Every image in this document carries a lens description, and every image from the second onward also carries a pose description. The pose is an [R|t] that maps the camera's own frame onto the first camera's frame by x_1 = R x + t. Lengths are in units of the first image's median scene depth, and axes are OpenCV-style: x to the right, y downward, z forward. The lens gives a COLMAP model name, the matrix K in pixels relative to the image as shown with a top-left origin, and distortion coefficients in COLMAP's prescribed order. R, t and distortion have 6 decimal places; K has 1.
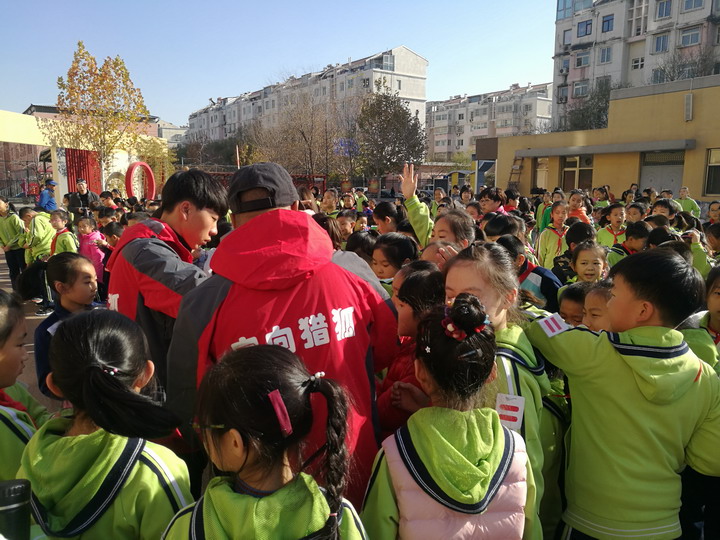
lens RADIAL K [[552.9, 0, 360.0], [0, 552.9, 270.0], [0, 0, 1]] dist [-0.089871, 0.127572]
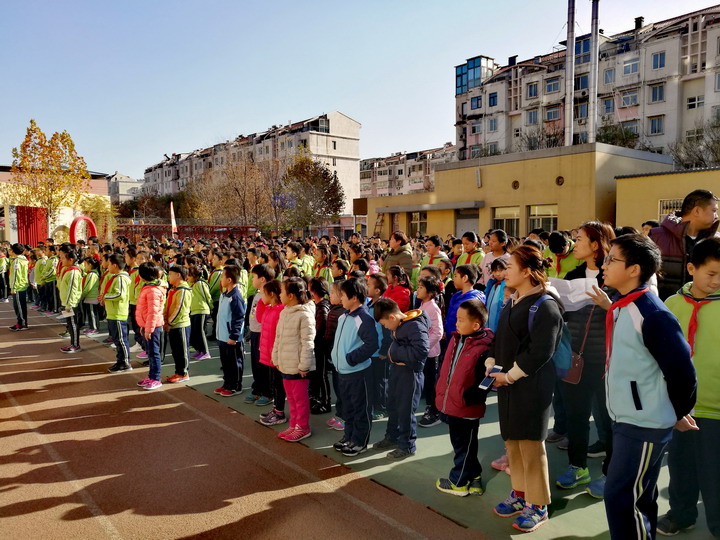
lens RADIAL K [[557.5, 0, 361.1], [0, 557.5, 275.2], [0, 0, 1]] dist [-0.046278, 0.082482]
pose [[0.998174, -0.009307, 0.059690, 0.083862], [0.014146, 0.996601, -0.081160, 0.023313], [-0.058731, 0.081857, 0.994912, -0.147299]]
